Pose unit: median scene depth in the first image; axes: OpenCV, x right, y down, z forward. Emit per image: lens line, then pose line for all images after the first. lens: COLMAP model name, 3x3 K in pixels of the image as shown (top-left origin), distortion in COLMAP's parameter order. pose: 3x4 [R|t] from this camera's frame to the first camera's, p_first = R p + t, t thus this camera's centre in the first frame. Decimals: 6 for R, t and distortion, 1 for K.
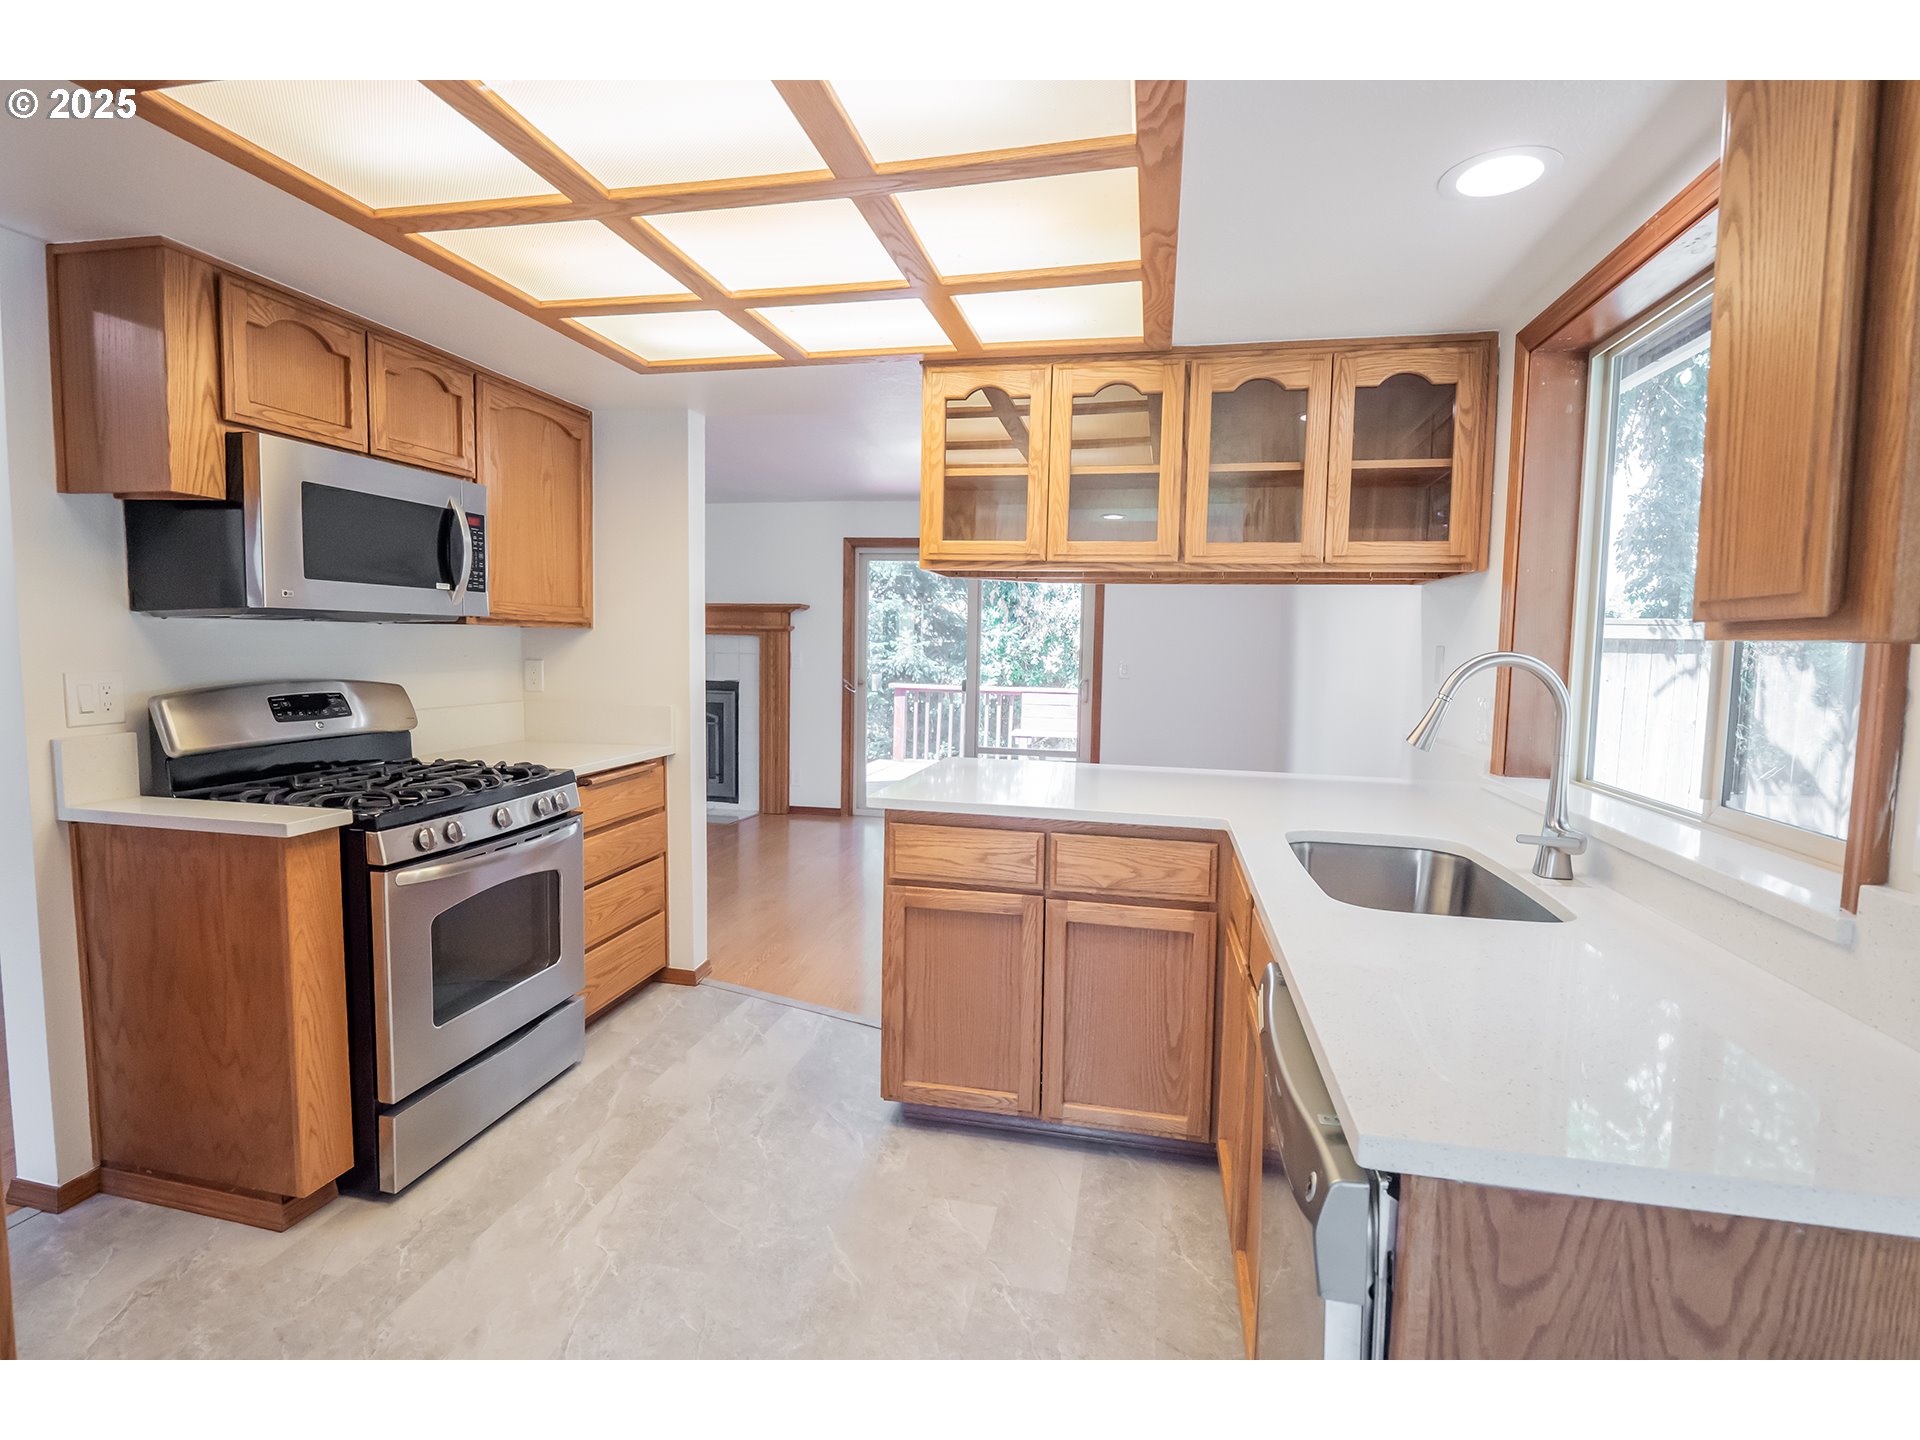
lens RADIAL K [[929.6, 0, 949.9], [0, 929.6, 730.5], [0, 0, 1]] dist [-0.001754, -0.000351]
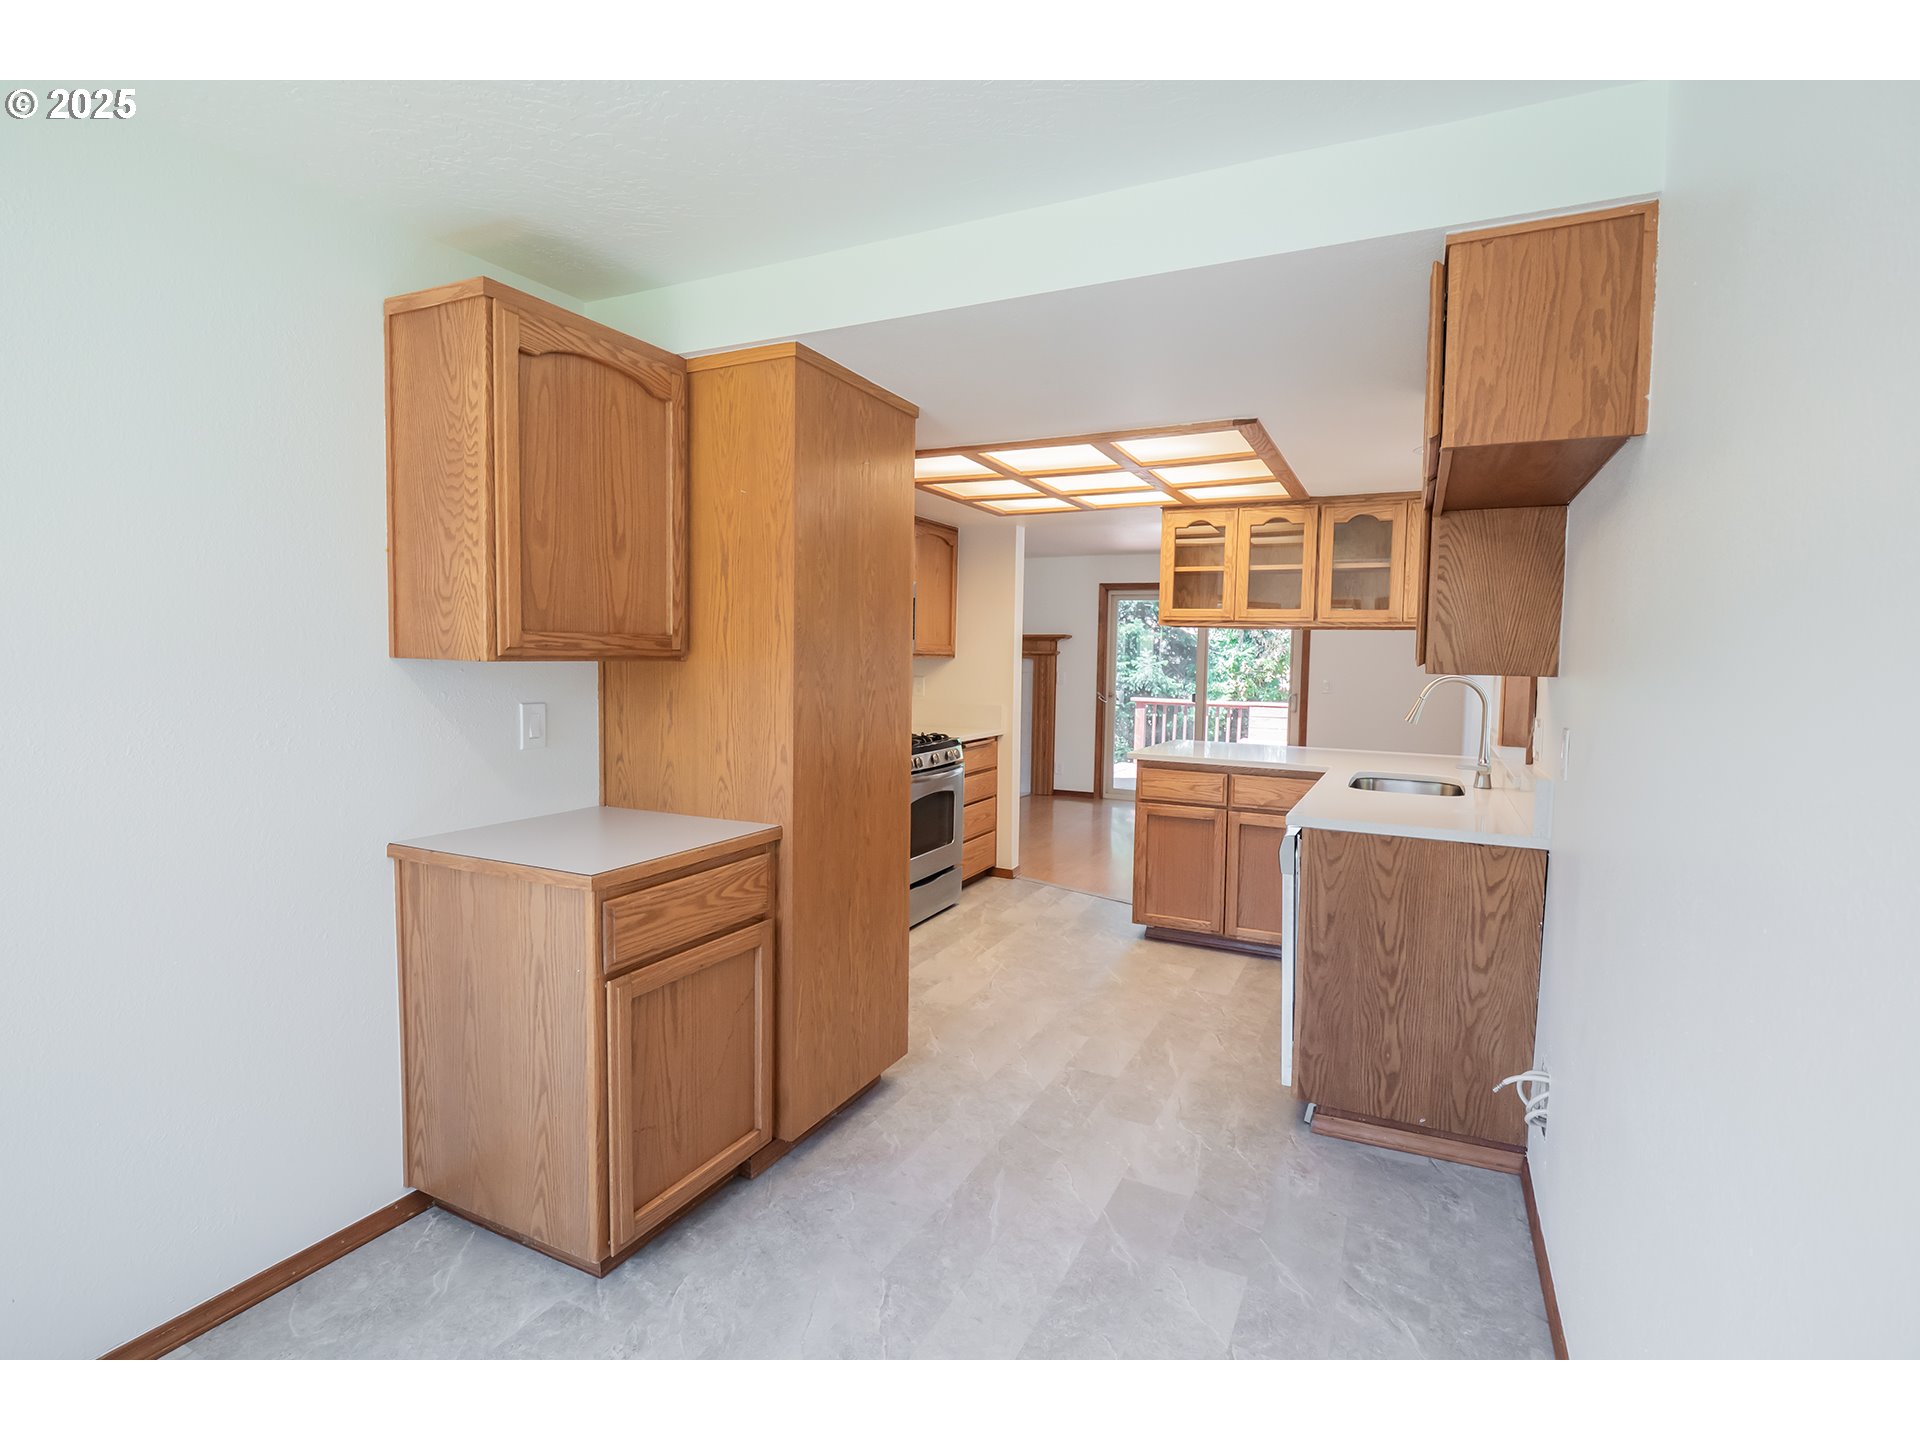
lens RADIAL K [[929.6, 0, 949.4], [0, 929.6, 710.8], [0, 0, 1]] dist [-0.001754, -0.000351]
pose [[0.968138, 0.013001, -0.250080, 0.023774], [-0.022829, 0.999075, -0.036439, 0.055146], [0.249375, 0.040987, 0.967539, -0.733682]]
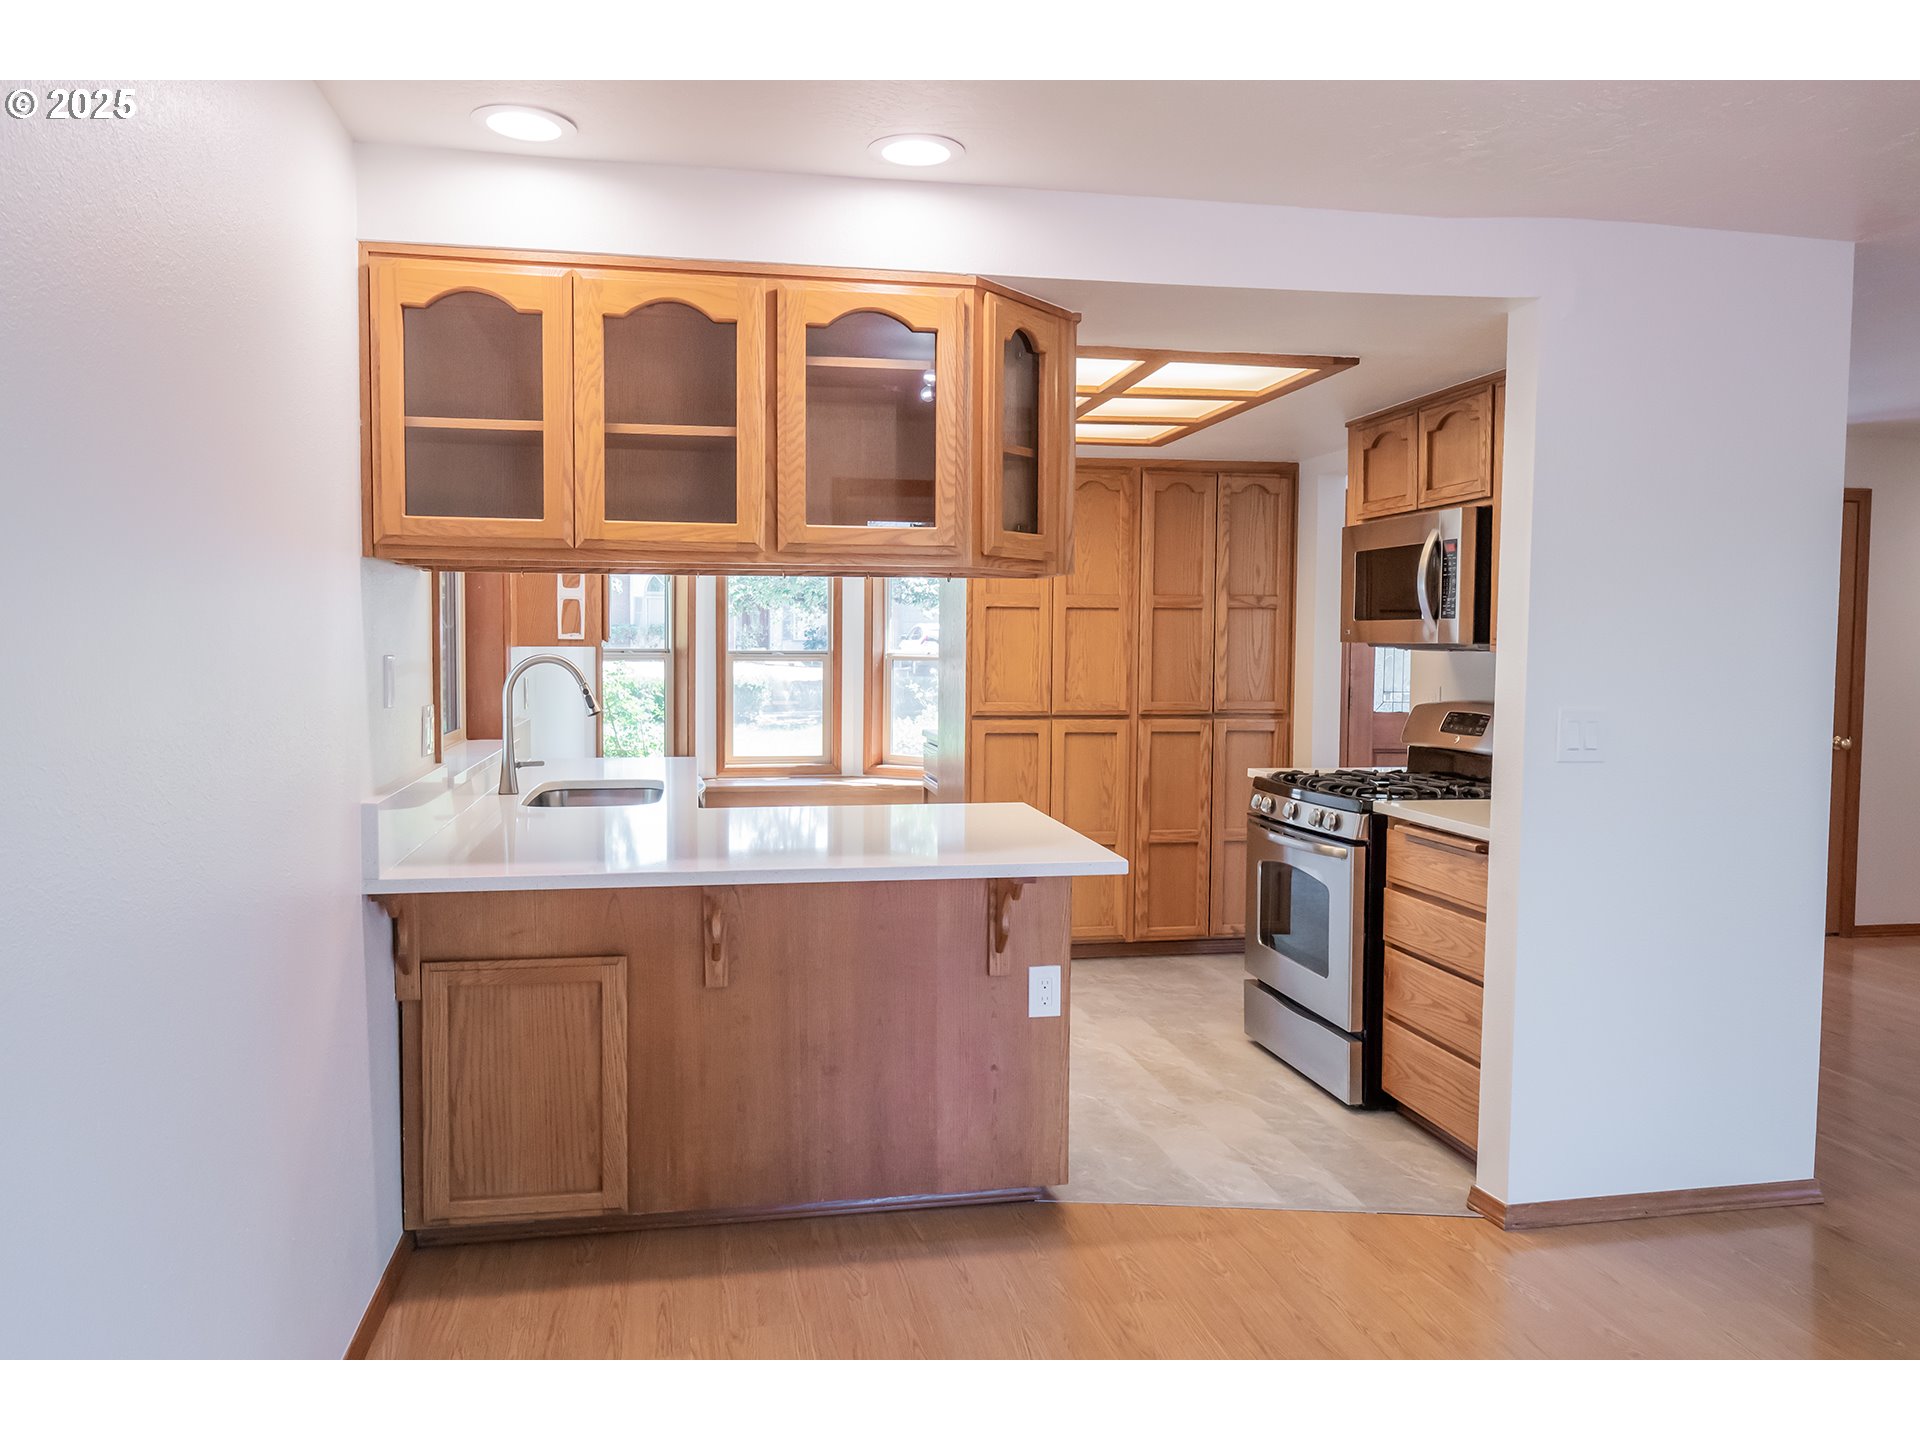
lens RADIAL K [[1352.0, 0, 955.1], [0, 1352.0, 711.2], [0, 0, 1]] dist [-0.003405, -0.001528]
pose [[-0.919018, -0.006487, -0.394161, 0.517545], [-0.063126, 0.989384, 0.130900, -0.200983], [0.389128, 0.145181, -0.909671, 2.035015]]
